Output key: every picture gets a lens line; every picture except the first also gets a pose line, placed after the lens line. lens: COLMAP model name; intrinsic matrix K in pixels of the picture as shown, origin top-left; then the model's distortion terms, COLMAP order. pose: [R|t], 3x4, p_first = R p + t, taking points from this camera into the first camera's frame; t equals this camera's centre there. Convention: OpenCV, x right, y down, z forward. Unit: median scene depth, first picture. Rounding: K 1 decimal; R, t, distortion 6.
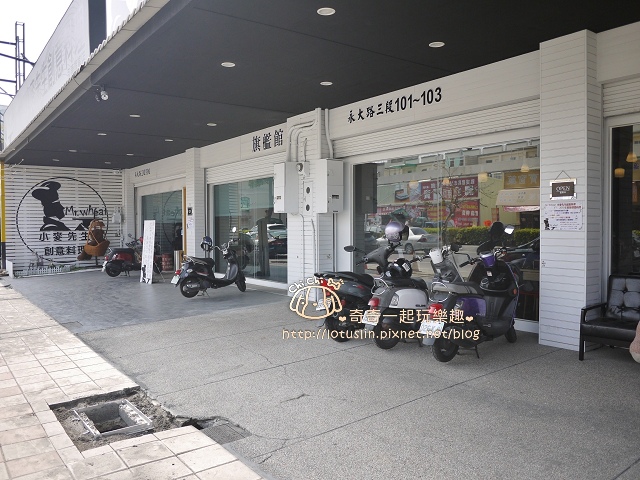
lens RADIAL K [[528.3, 0, 320.0], [0, 528.3, 240.0], [0, 0, 1]] dist [-0.040933, 0.009415]
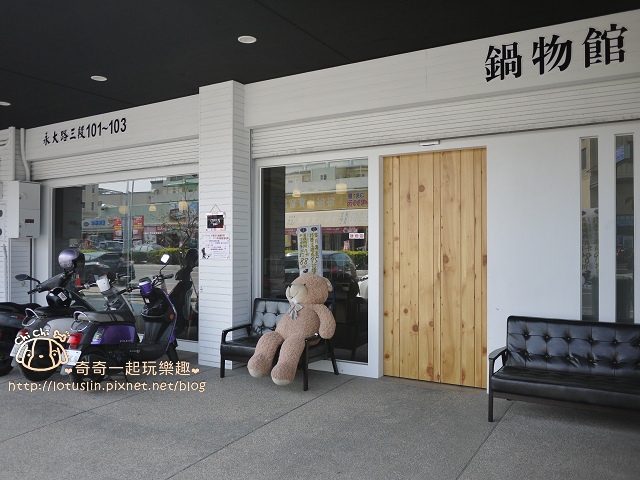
lens RADIAL K [[528.3, 0, 320.0], [0, 528.3, 240.0], [0, 0, 1]] dist [-0.040933, 0.009415]
pose [[0.924301, 0.004950, 0.381633, 0.233736], [0.008200, 0.999428, -0.032823, -0.019164], [-0.381577, 0.033467, 0.923731, -0.102668]]
